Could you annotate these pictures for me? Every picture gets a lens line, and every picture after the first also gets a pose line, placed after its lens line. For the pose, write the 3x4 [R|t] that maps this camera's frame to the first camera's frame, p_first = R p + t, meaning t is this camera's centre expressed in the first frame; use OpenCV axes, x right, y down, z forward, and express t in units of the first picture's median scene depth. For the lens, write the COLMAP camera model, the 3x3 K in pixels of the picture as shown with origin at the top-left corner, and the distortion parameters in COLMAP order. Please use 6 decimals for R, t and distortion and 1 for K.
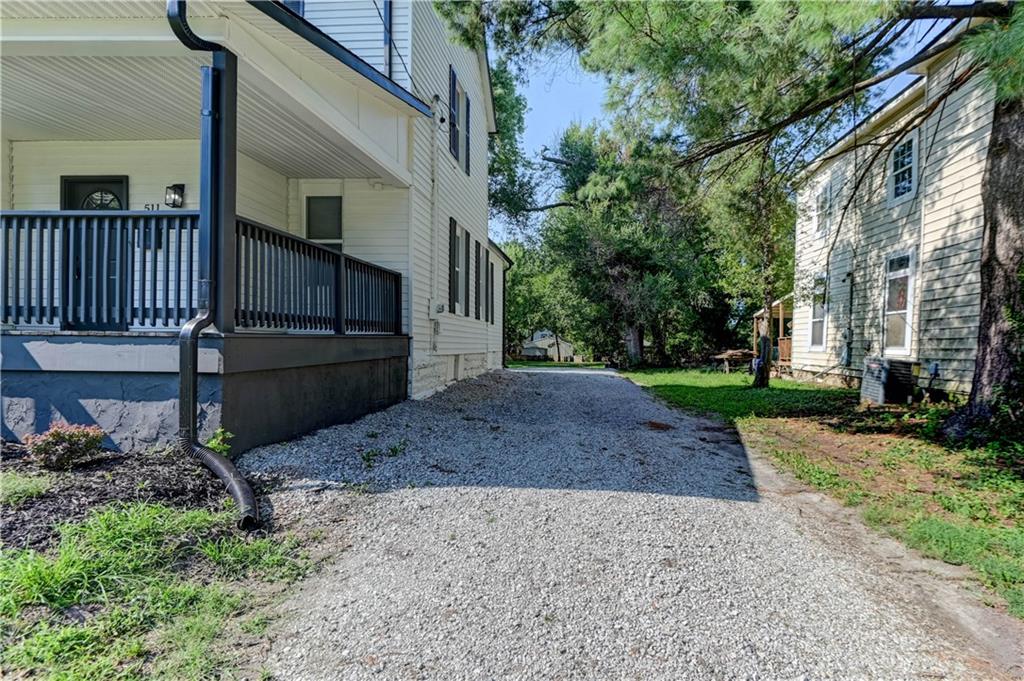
lens RADIAL K [[488.5, 0, 545.2], [0, 488.5, 334.7], [0, 0, 1]] dist [0.010835, -0.004092]
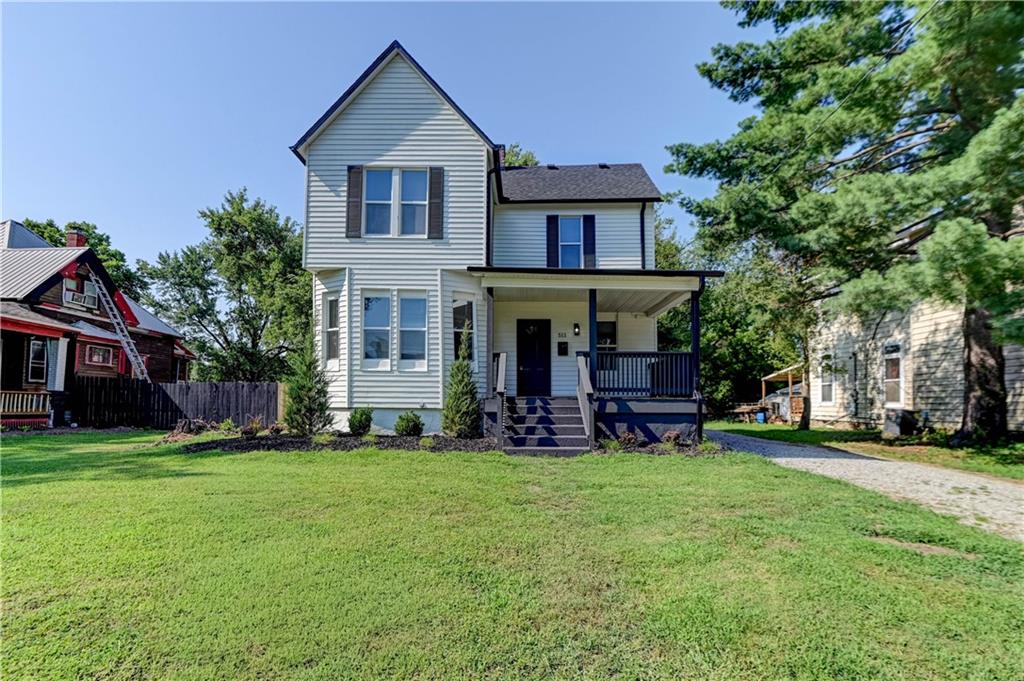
lens RADIAL K [[488.5, 0, 495.0], [0, 488.5, 368.6], [0, 0, 1]] dist [0.010835, -0.004092]
pose [[0.999463, -0.001179, 0.032743, -0.621173], [0.002711, 0.998902, -0.046776, -0.014745], [-0.032652, 0.046840, 0.998369, -0.544440]]
